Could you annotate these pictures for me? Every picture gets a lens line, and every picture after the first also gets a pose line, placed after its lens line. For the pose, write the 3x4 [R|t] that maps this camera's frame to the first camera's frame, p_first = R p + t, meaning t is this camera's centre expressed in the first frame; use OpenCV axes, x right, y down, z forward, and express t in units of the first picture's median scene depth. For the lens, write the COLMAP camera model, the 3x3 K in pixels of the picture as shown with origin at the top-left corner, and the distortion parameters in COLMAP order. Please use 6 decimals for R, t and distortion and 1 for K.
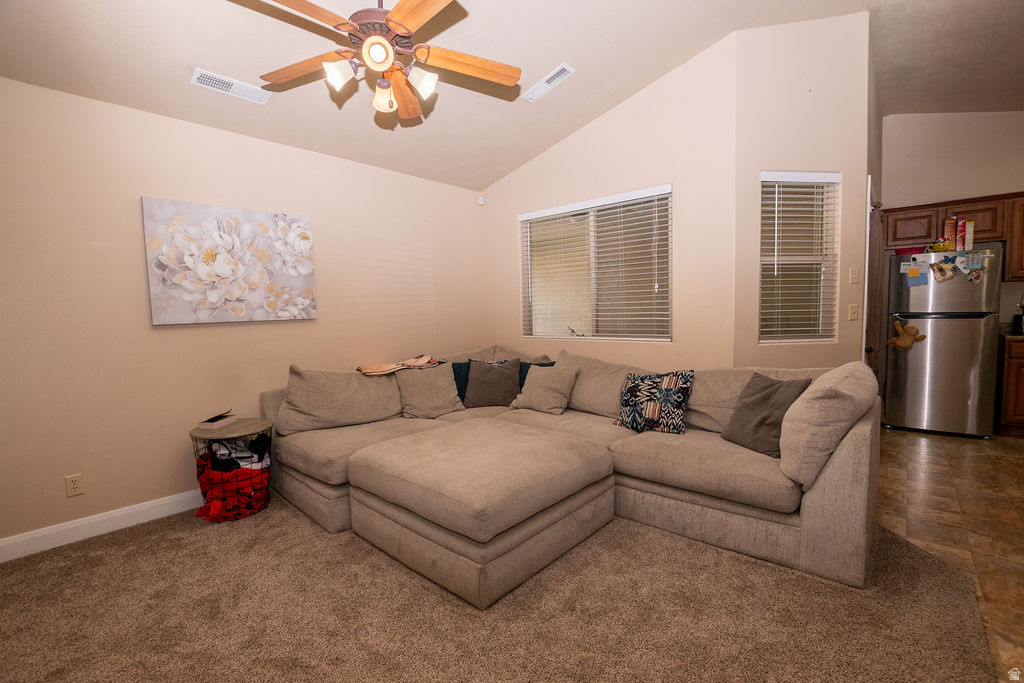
lens RADIAL K [[452.9, 0, 513.7], [0, 452.9, 345.6], [0, 0, 1]] dist [-0.035180, 0.000064]
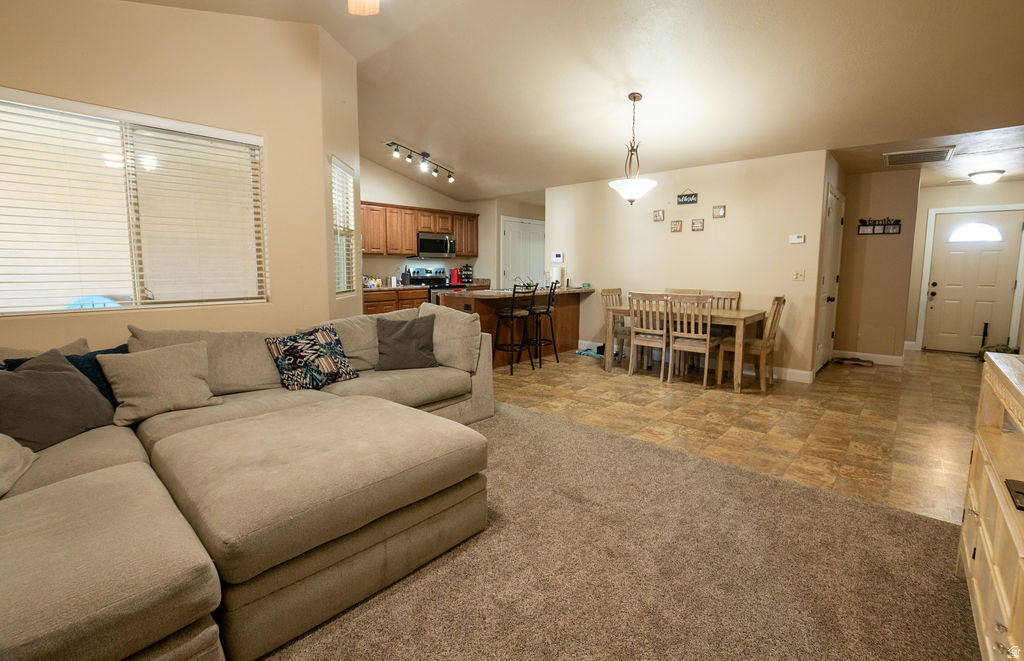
lens RADIAL K [[450.2, 0, 527.8], [0, 450.2, 305.7], [0, 0, 1]] dist [-0.001615, -0.000175]
pose [[-0.015926, -0.063202, 0.997874, -0.753511], [0.065578, 0.995785, 0.064116, -0.031122], [-0.997720, 0.066459, -0.011714, 0.544808]]
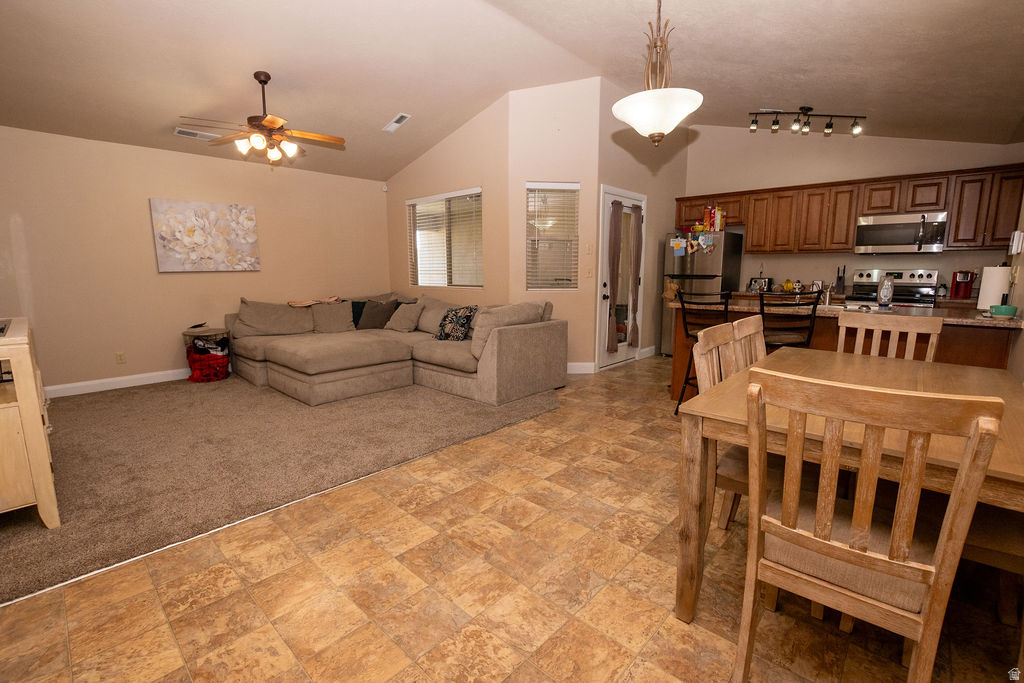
lens RADIAL K [[452.9, 0, 513.7], [0, 452.9, 345.6], [0, 0, 1]] dist [-0.035180, 0.000064]
pose [[0.999606, 0.024565, -0.013562, 0.583355], [-0.023238, 0.995619, 0.090574, 0.049391], [0.015728, -0.090224, 0.995797, -0.705715]]
